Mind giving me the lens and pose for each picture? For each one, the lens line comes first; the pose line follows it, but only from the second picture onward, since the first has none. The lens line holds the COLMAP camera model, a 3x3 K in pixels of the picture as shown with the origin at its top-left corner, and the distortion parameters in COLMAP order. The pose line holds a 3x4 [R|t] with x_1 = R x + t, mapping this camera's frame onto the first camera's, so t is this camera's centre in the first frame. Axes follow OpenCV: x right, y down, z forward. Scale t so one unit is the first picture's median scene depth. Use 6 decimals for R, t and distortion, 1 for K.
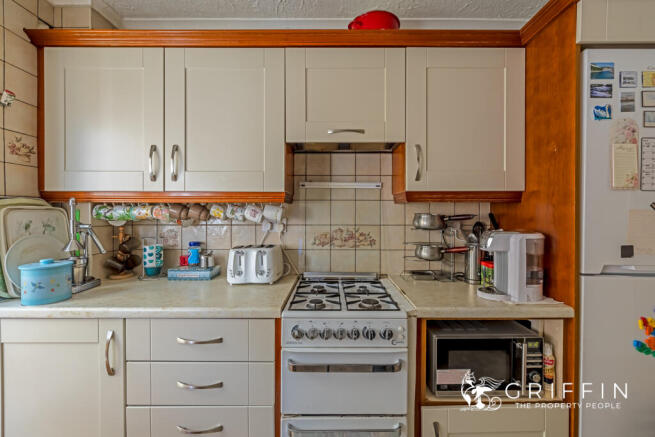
lens RADIAL K [[278.3, 0, 326.9], [0, 278.3, 217.1], [0, 0, 1]] dist [-0.002341, -0.000462]
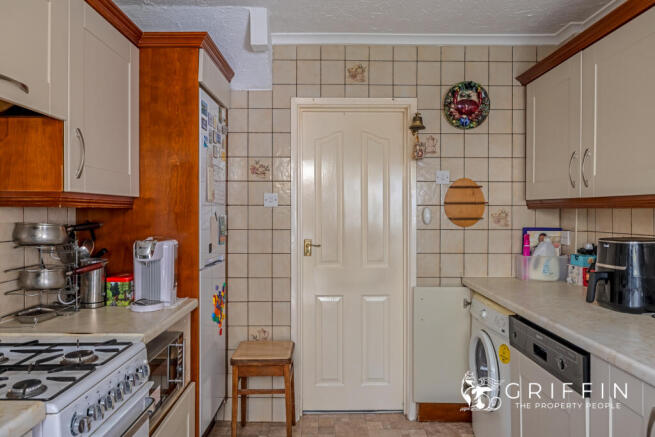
lens RADIAL K [[445.3, 0, 326.9], [0, 445.3, 214.3], [0, 0, 1]] dist [-0.002942, -0.000528]
pose [[0.000798, -0.001535, 0.999999, -0.851542], [0.009031, 0.999958, 0.001528, -0.031518], [-0.999959, 0.009029, 0.000812, 0.355689]]
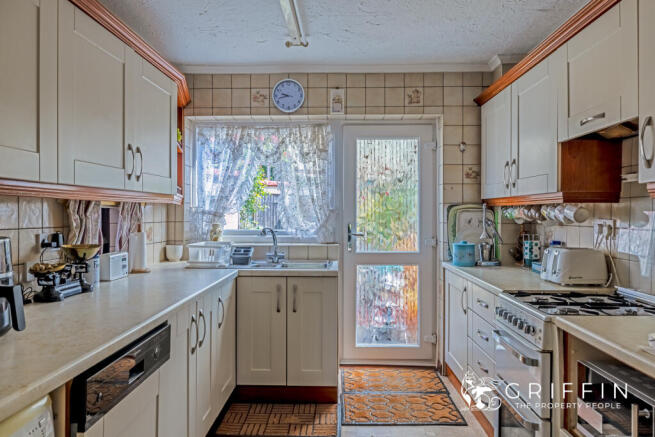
lens RADIAL K [[445.3, 0, 327.6], [0, 445.3, 215.8], [0, 0, 1]] dist [-0.002942, -0.000528]
pose [[-0.036430, 0.009126, -0.999295, 1.504794], [-0.008096, 0.999923, 0.009426, -0.017362], [0.999303, 0.008434, -0.036353, 0.242219]]
